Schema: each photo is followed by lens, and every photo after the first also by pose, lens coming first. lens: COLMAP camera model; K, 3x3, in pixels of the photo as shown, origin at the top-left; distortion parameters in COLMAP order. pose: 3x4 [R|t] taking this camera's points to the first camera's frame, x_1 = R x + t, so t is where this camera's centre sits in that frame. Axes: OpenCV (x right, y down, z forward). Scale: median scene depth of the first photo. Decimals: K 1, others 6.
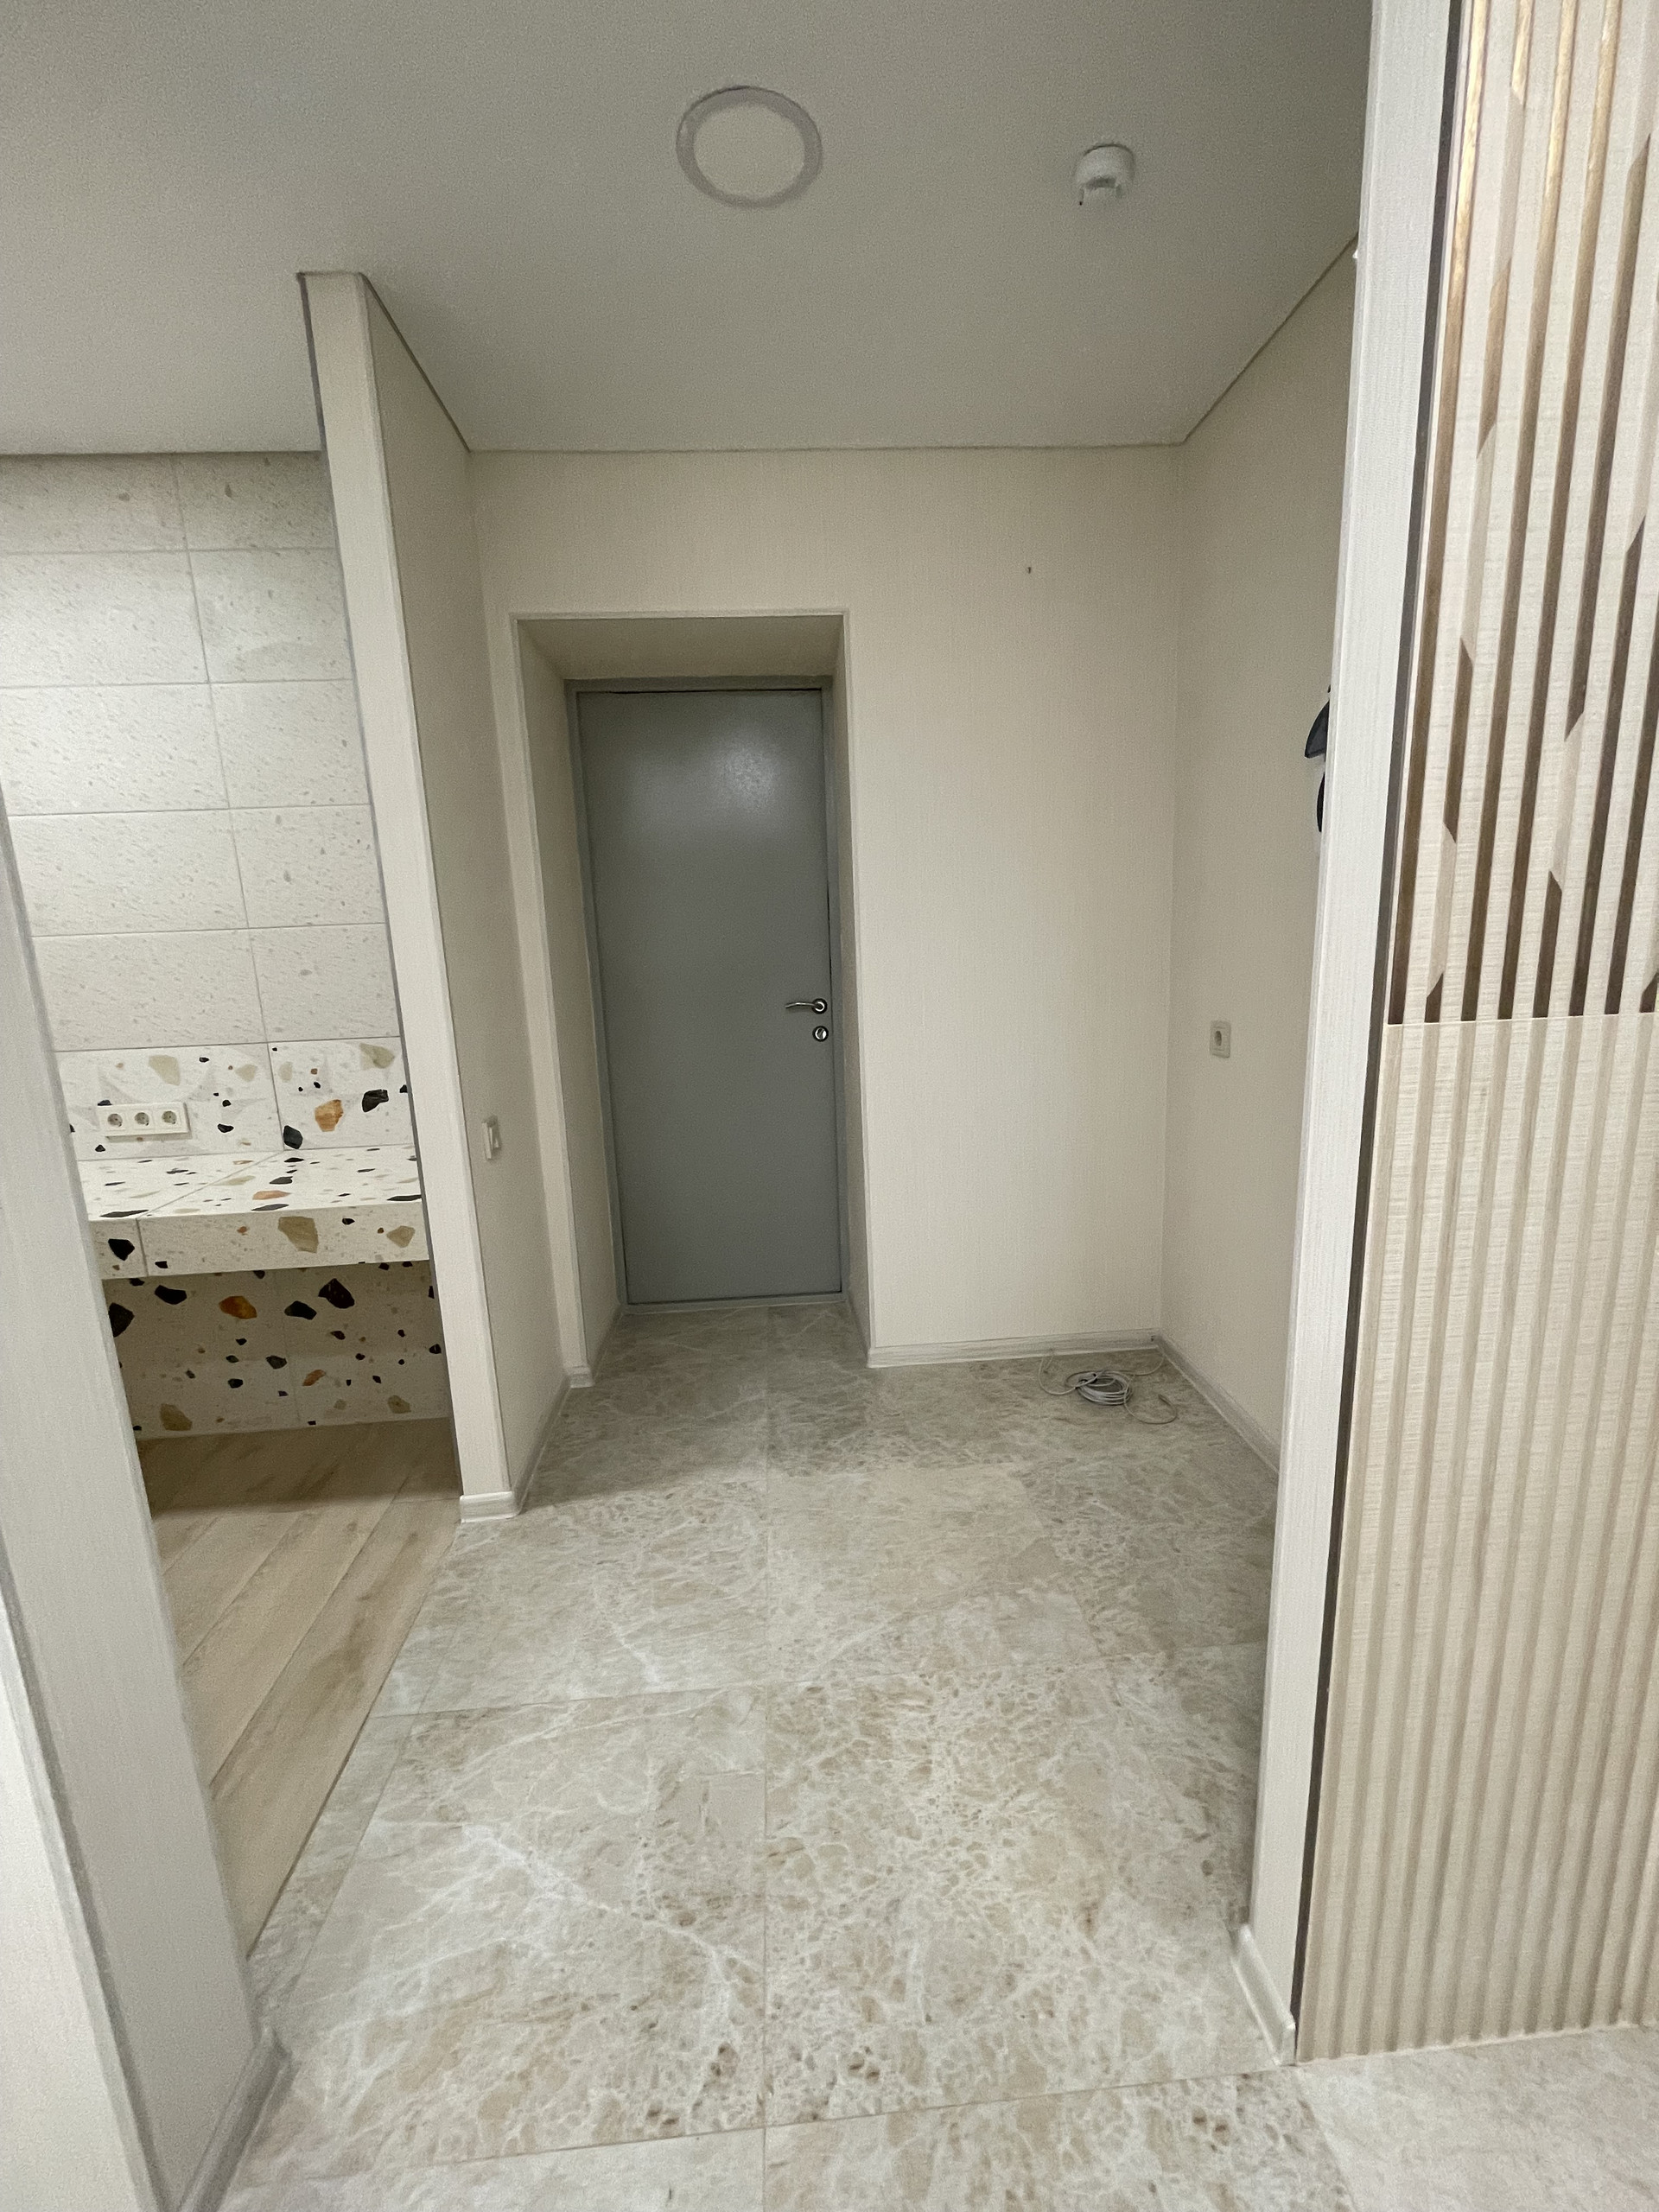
lens RADIAL K [[895.5, 0, 824.9], [0, 895.5, 1112.7], [0, 0, 1]] dist [-0.002864, -0.000189]
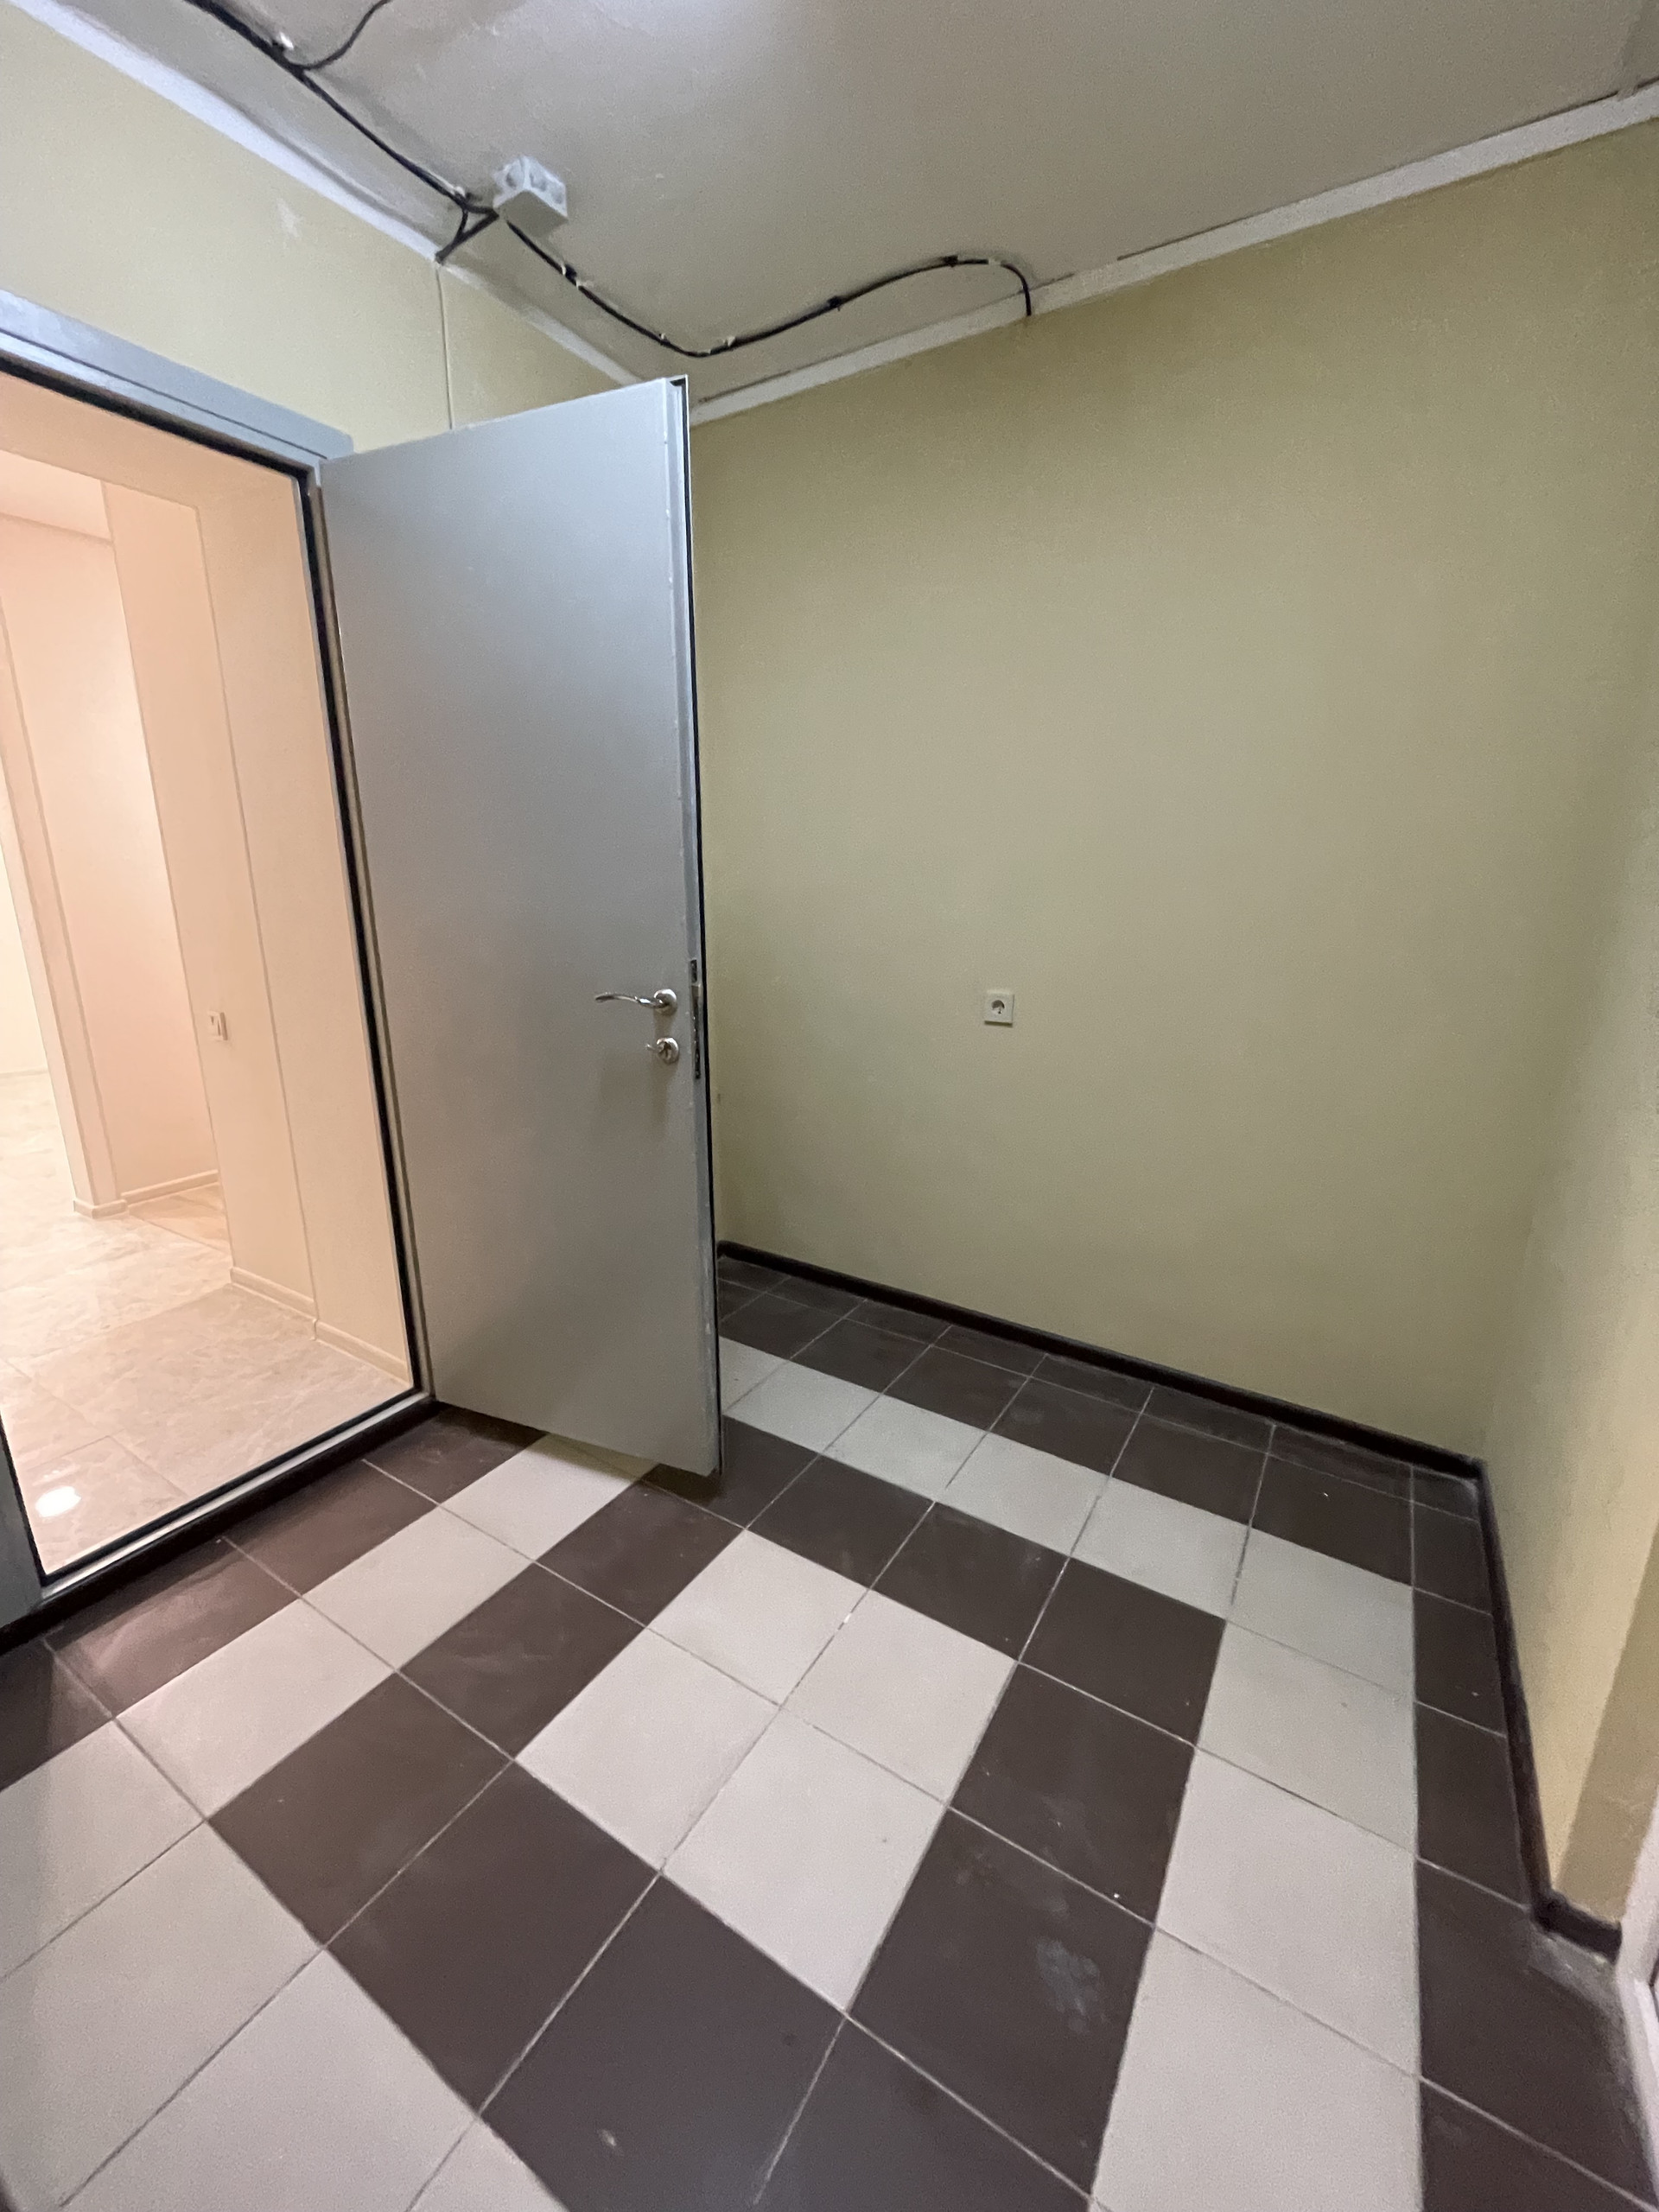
lens RADIAL K [[895.5, 0, 820.7], [0, 895.5, 1105.1], [0, 0, 1]] dist [-0.002864, -0.000189]
pose [[-0.582401, 0.234522, -0.778337, 0.140711], [-0.141916, 0.913443, 0.381422, -0.460305], [0.800418, 0.332599, -0.498708, 2.256681]]
